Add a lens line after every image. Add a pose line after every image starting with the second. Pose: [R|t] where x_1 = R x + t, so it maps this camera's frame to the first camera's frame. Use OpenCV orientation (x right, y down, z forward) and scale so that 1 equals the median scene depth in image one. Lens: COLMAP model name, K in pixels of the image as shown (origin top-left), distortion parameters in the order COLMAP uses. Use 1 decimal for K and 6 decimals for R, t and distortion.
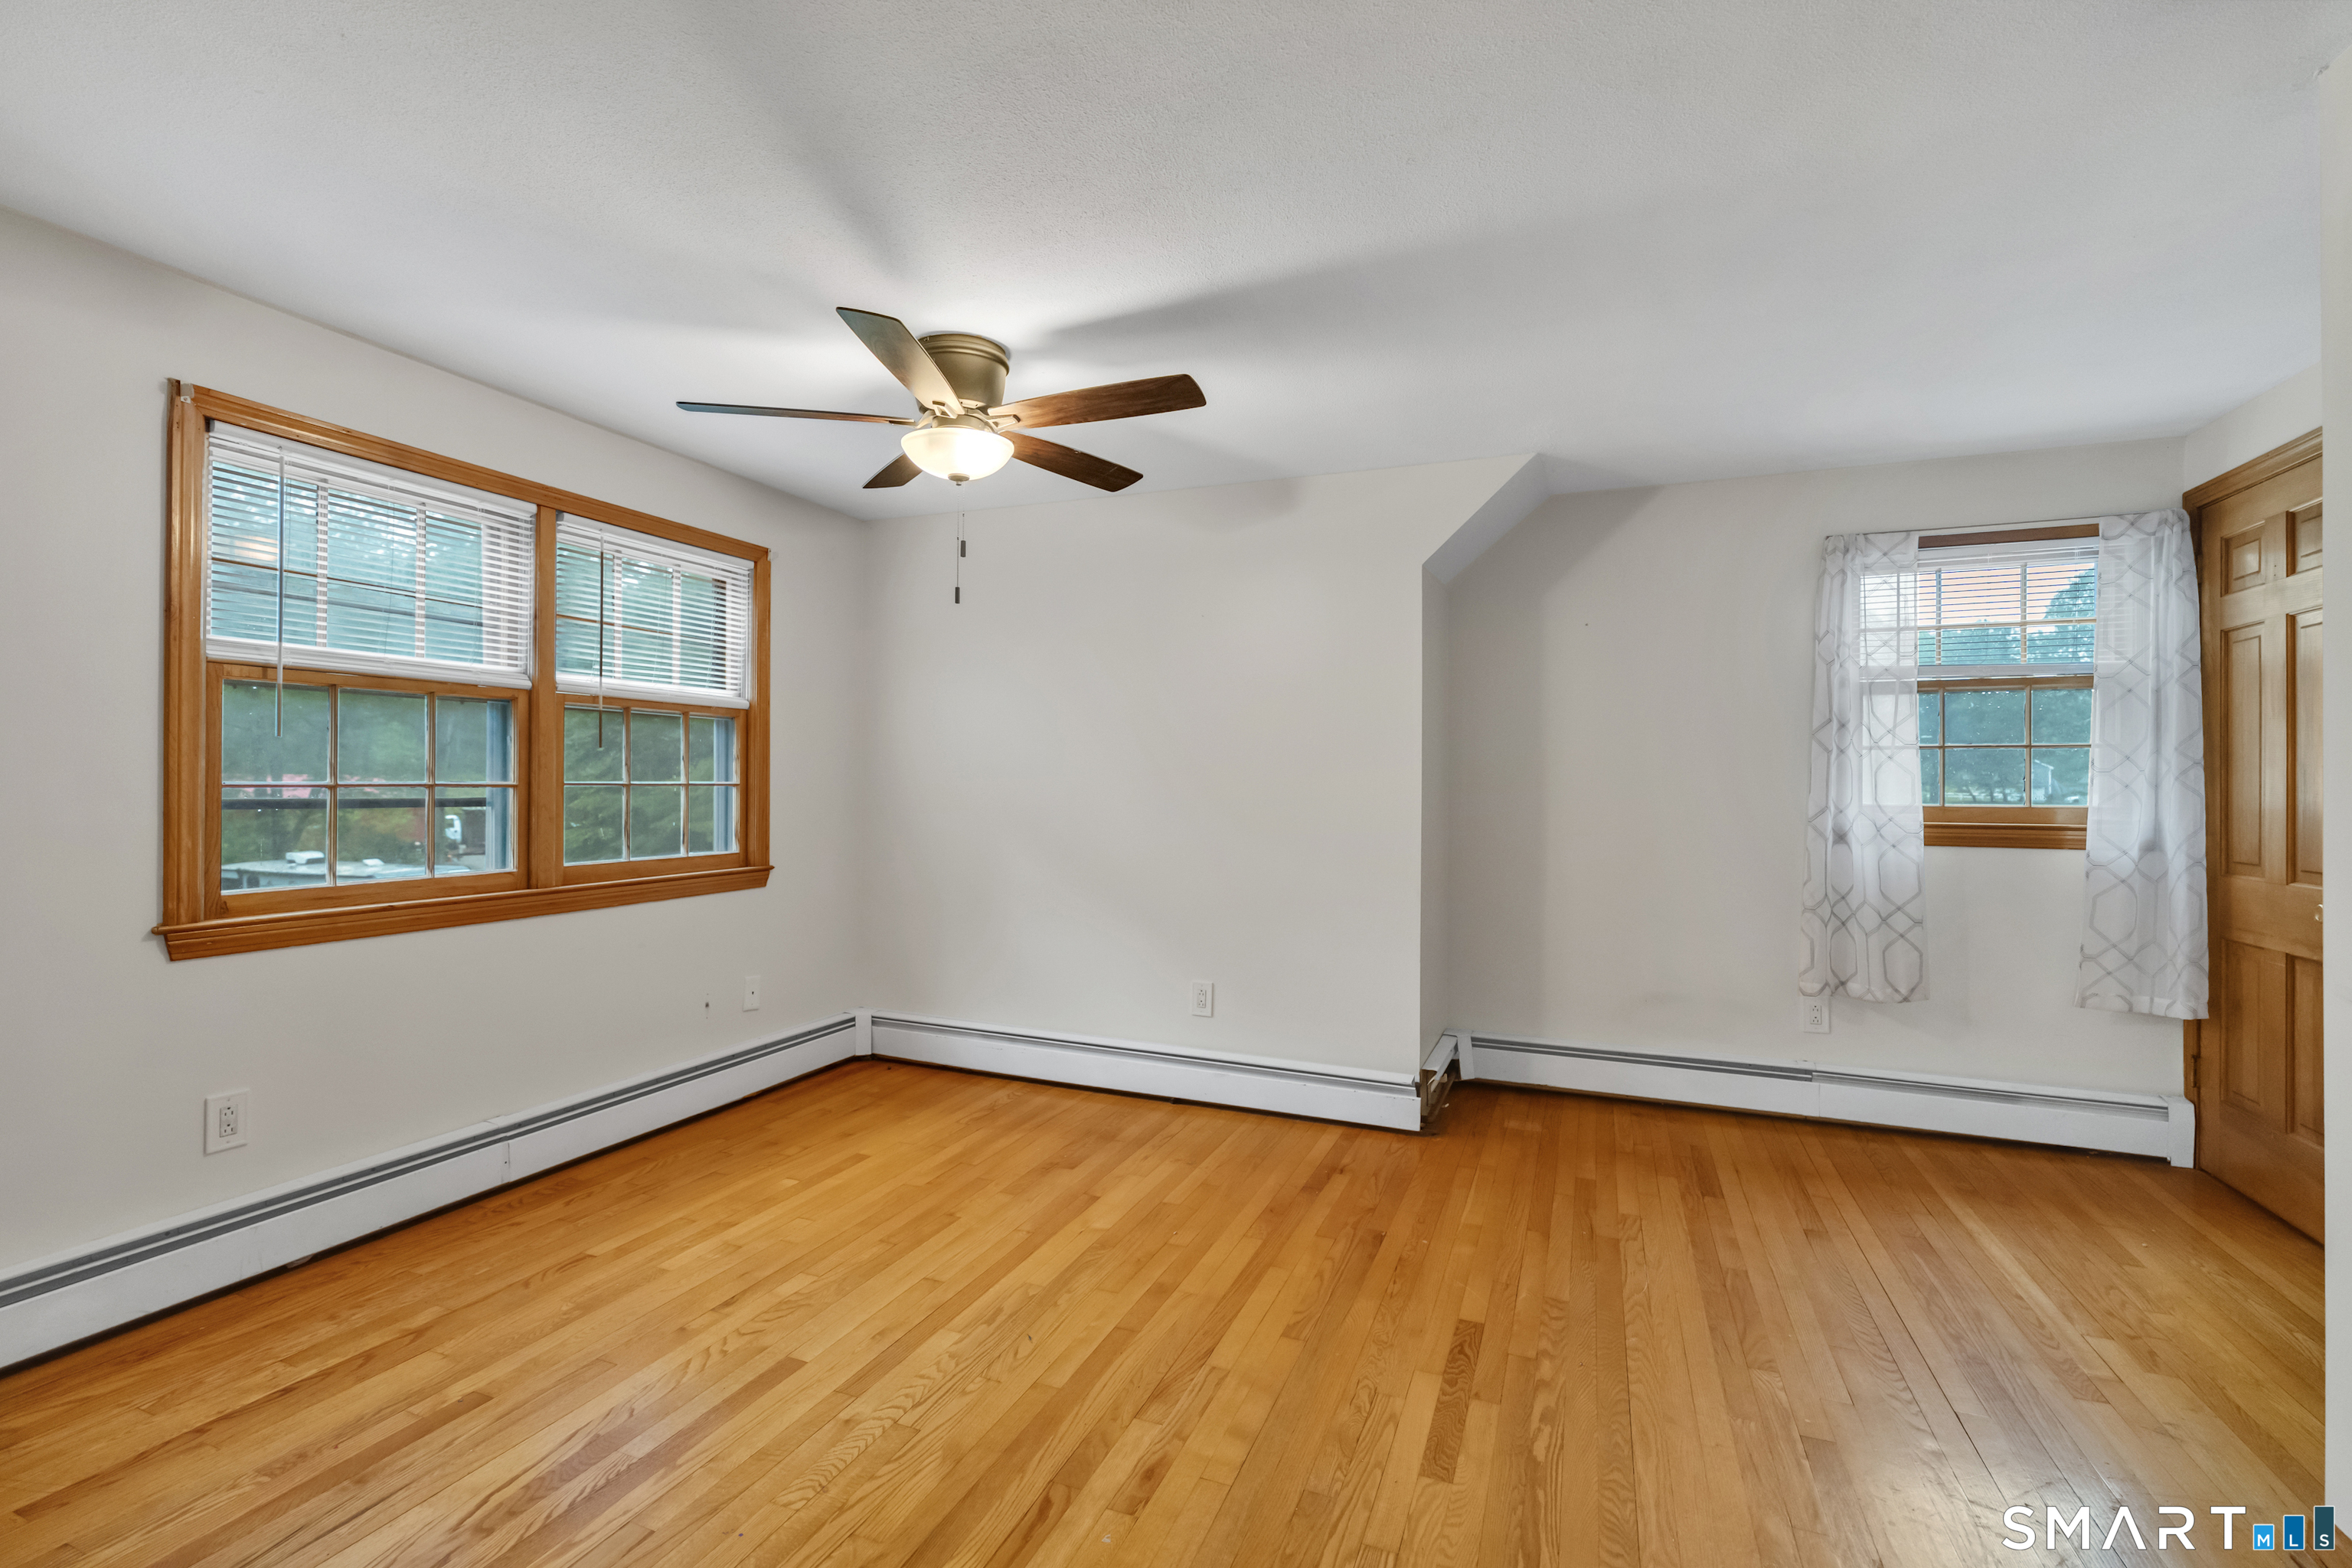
lens RADIAL K [[1032.1, 0, 1156.6], [0, 1032.1, 774.5], [0, 0, 1]] dist [0.000506, 0.000123]
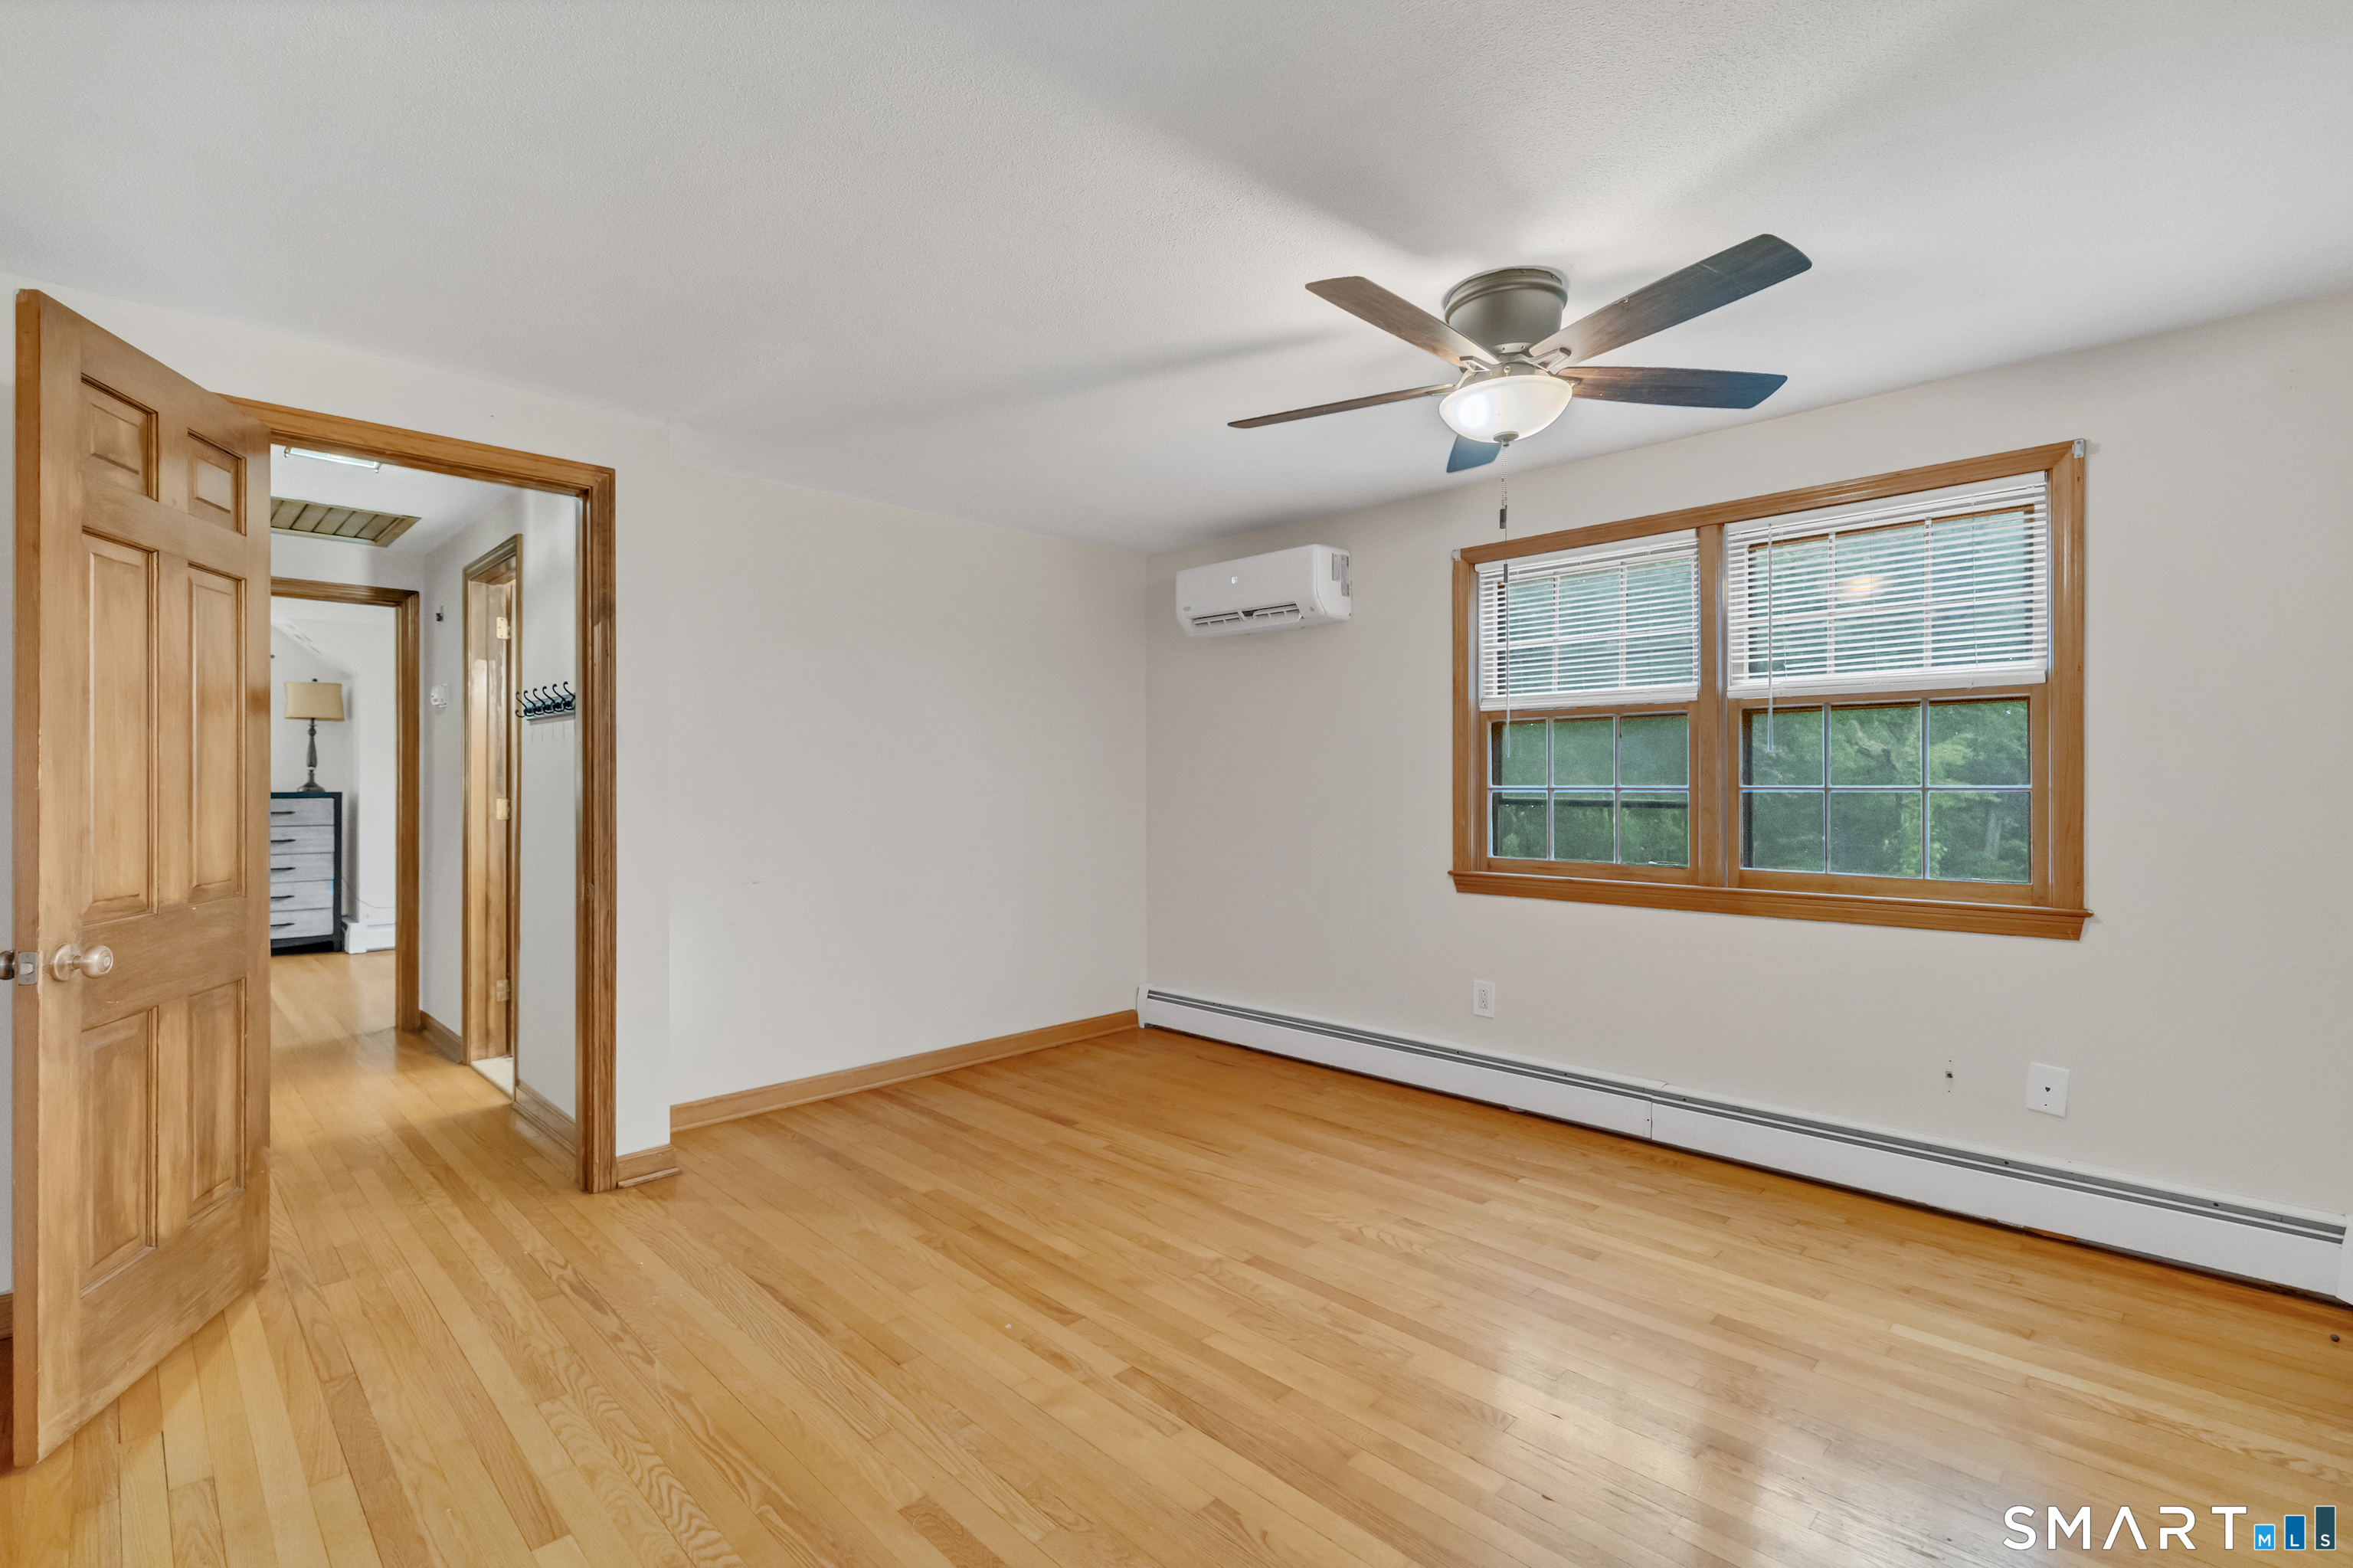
lens RADIAL K [[1051.0, 0, 1159.0], [0, 1051.0, 785.8], [0, 0, 1]] dist [-0.000653, -0.000074]
pose [[-0.383471, -0.000567, -0.923553, 0.624069], [0.008248, 0.999958, -0.004039, 0.005796], [0.923516, -0.009166, -0.383450, 0.909203]]
